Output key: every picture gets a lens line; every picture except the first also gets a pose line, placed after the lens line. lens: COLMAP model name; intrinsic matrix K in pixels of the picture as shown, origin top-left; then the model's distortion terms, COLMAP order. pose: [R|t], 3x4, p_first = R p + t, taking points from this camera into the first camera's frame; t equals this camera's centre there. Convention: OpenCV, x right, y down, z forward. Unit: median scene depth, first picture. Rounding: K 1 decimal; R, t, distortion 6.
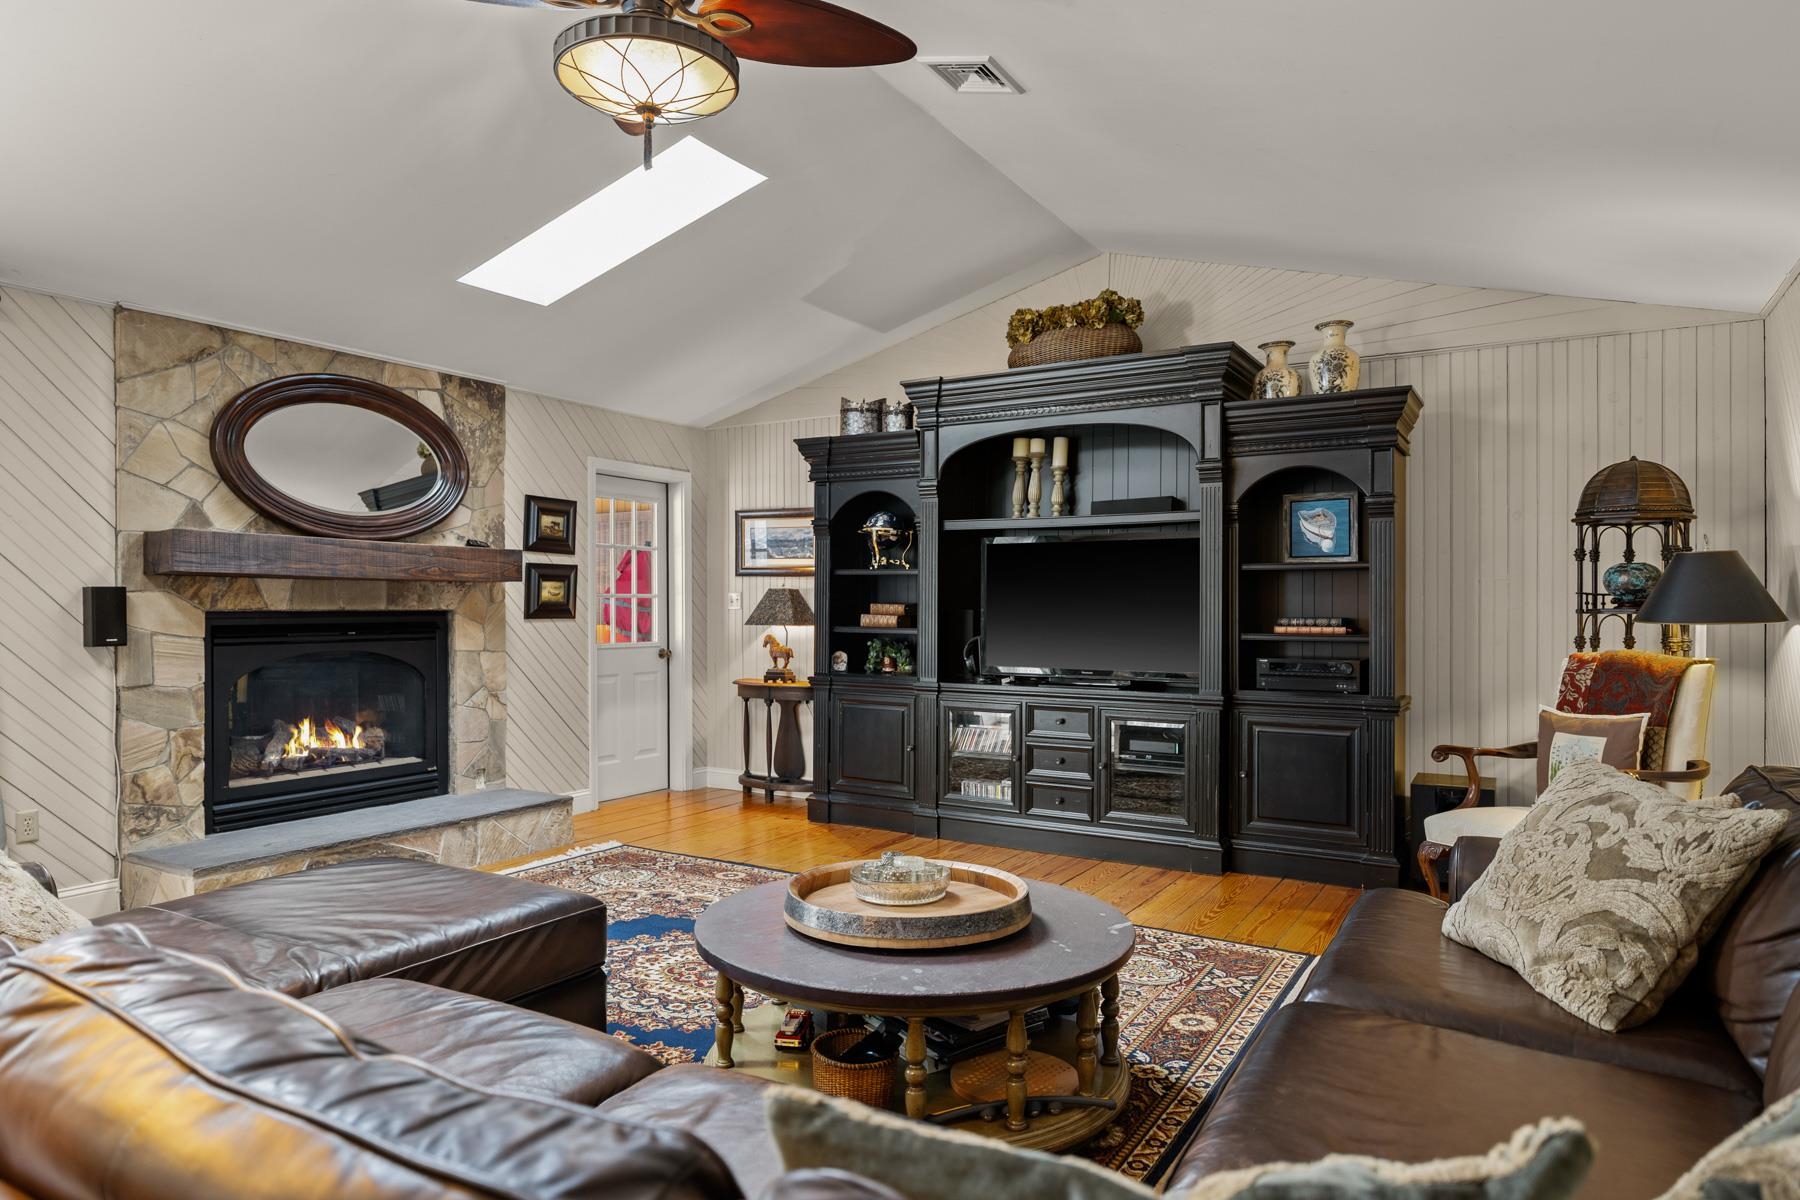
lens RADIAL K [[1093.2, 0, 902.1], [0, 1093.2, 602.9], [0, 0, 1]] dist [-0.000341, -0.000855]
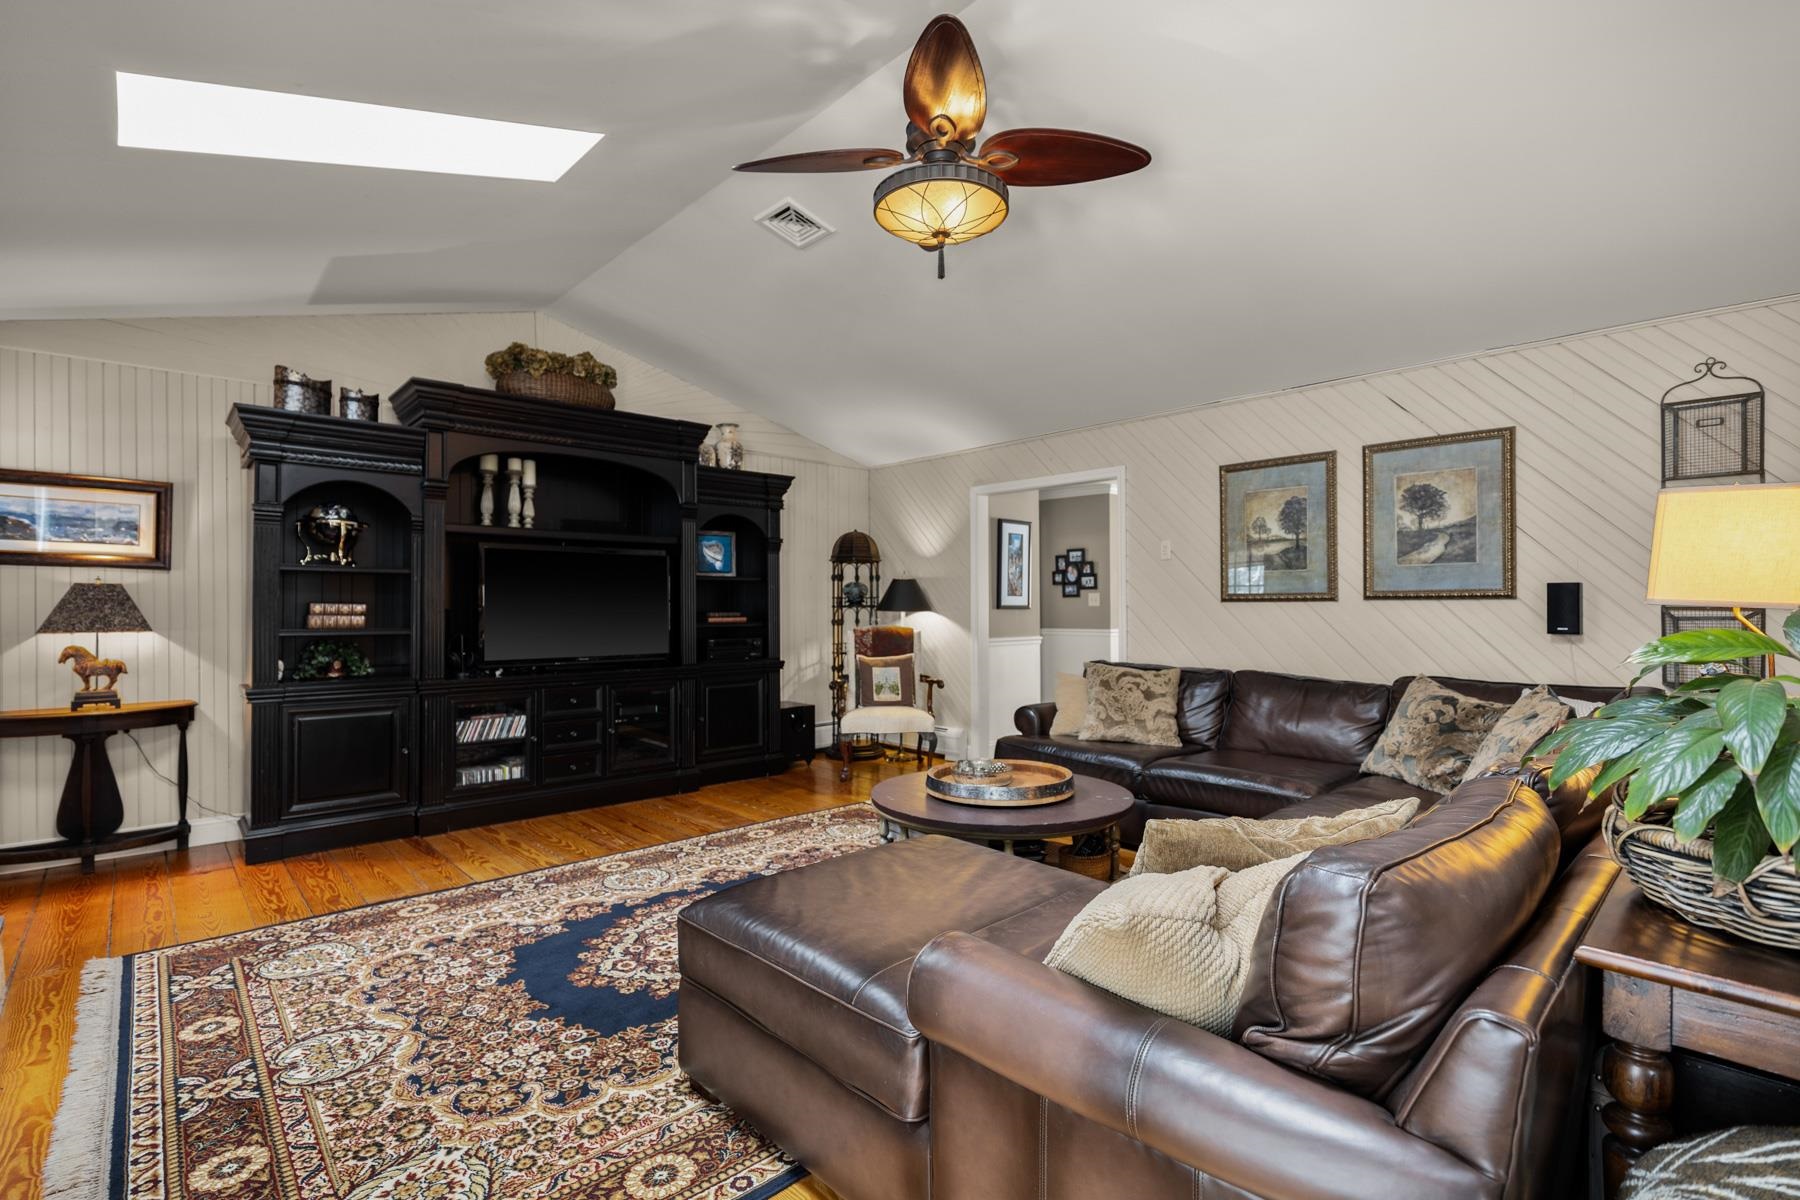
lens RADIAL K [[831.4, 0, 901.1], [0, 831.4, 595.6], [0, 0, 1]] dist [-0.003987, -0.001173]
pose [[0.275620, 0.003230, 0.961261, -0.504894], [-0.003187, 0.999992, -0.002446, -0.005011], [-0.961261, -0.002389, 0.275628, 0.313648]]
